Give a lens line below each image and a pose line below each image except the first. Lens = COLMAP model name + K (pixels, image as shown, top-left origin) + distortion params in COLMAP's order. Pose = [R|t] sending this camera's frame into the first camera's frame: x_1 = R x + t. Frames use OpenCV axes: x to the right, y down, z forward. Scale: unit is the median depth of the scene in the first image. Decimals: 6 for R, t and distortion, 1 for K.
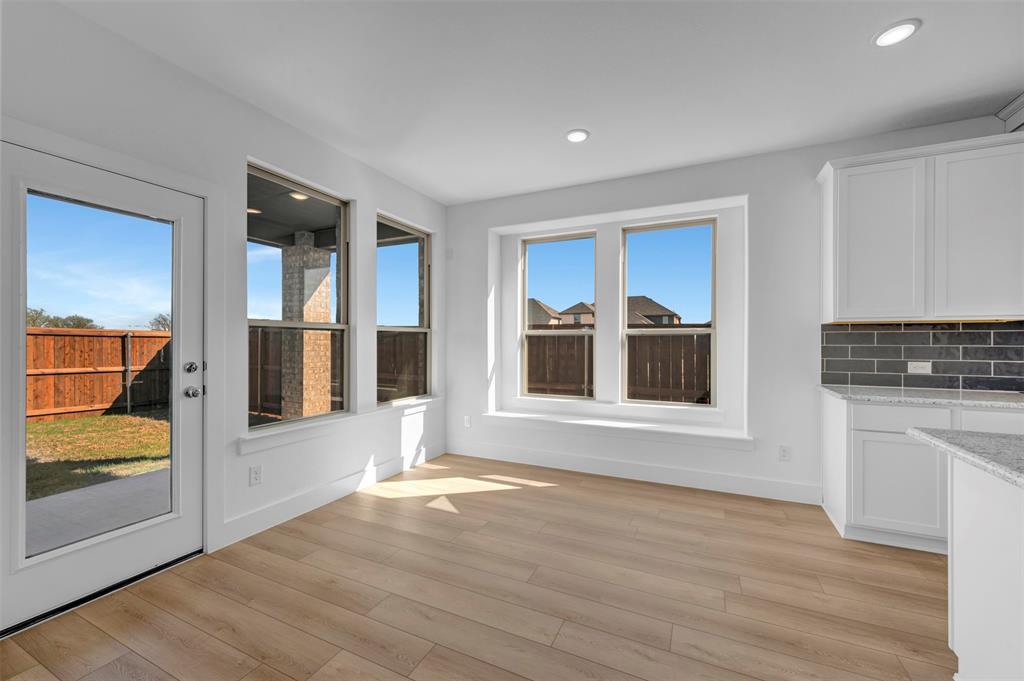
lens RADIAL K [[404.3, 0, 516.9], [0, 404.3, 339.8], [0, 0, 1]] dist [0.001267, 0.000034]
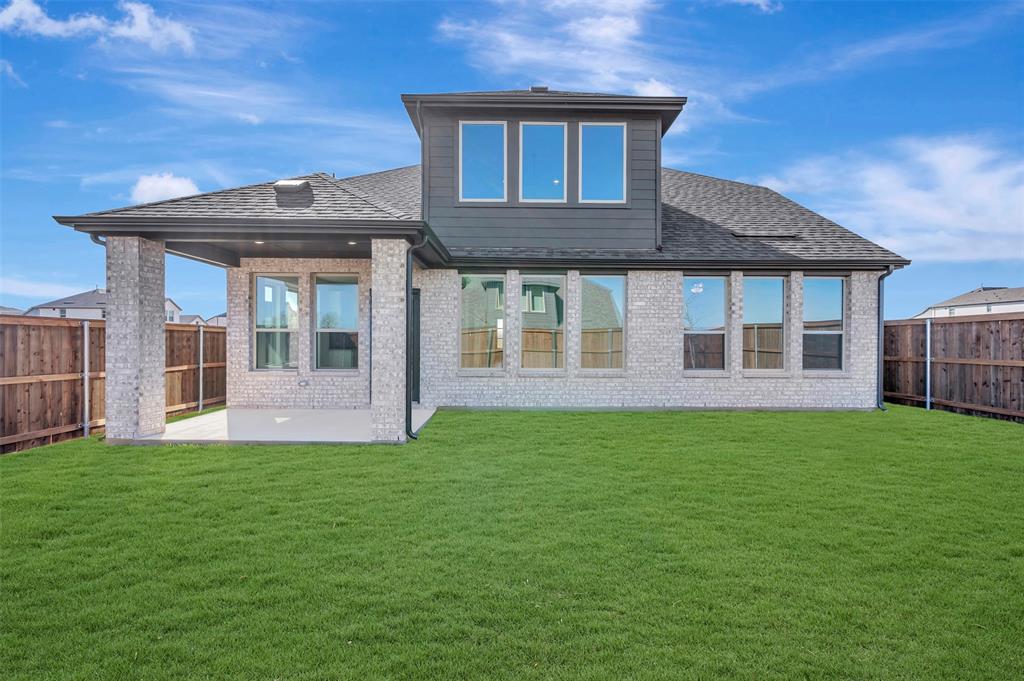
lens RADIAL K [[404.3, 0, 516.9], [0, 404.3, 339.8], [0, 0, 1]] dist [0.001267, 0.000034]
pose [[-0.426699, -0.005779, 0.904375, -2.390735], [-0.011744, 0.999931, 0.000849, 0.004161], [-0.904317, -0.010259, -0.426737, 0.785415]]
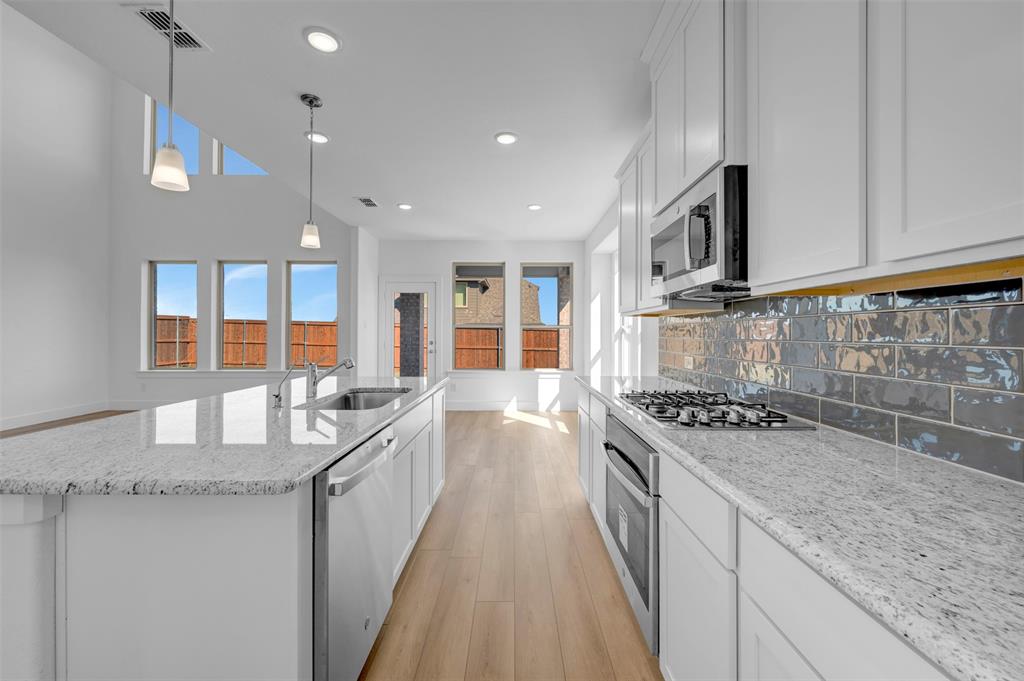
lens RADIAL K [[407.7, 0, 514.4], [0, 407.7, 331.2], [0, 0, 1]] dist [-0.000175, -0.000013]
pose [[0.423160, -0.004891, -0.906042, 1.126666], [0.002304, 0.999988, -0.004322, 0.000022], [0.906052, -0.000258, 0.423166, 0.171716]]
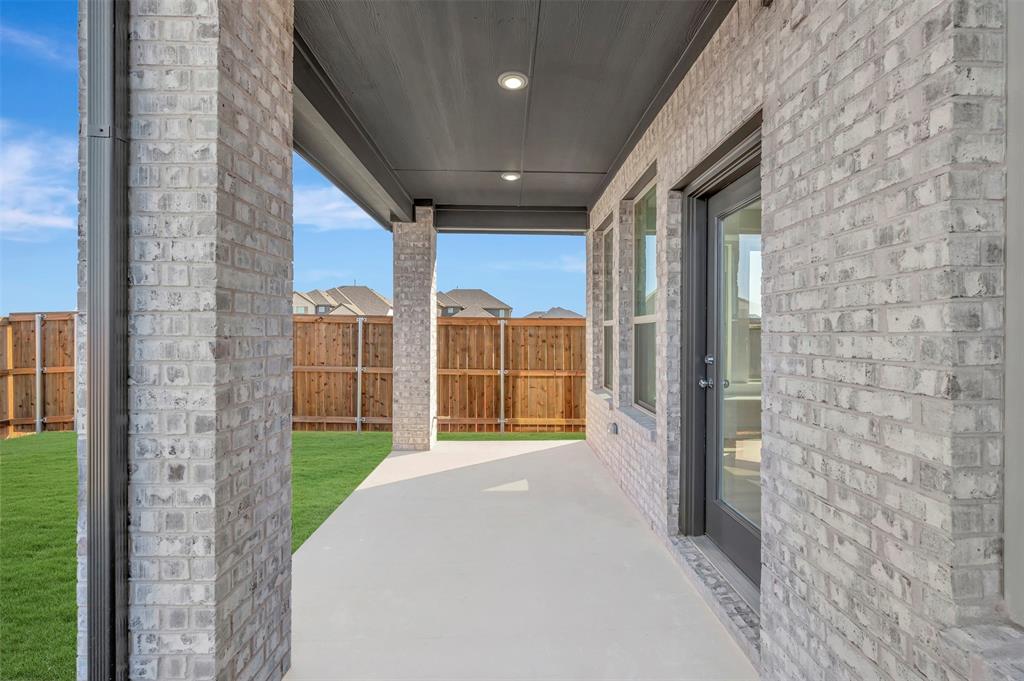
lens RADIAL K [[404.3, 0, 516.9], [0, 404.3, 339.8], [0, 0, 1]] dist [0.001267, 0.000034]
pose [[0.894657, -0.002070, 0.446749, -0.952578], [-0.007636, 0.999772, 0.019925, -0.002260], [-0.446689, -0.021238, 0.894437, 0.167078]]
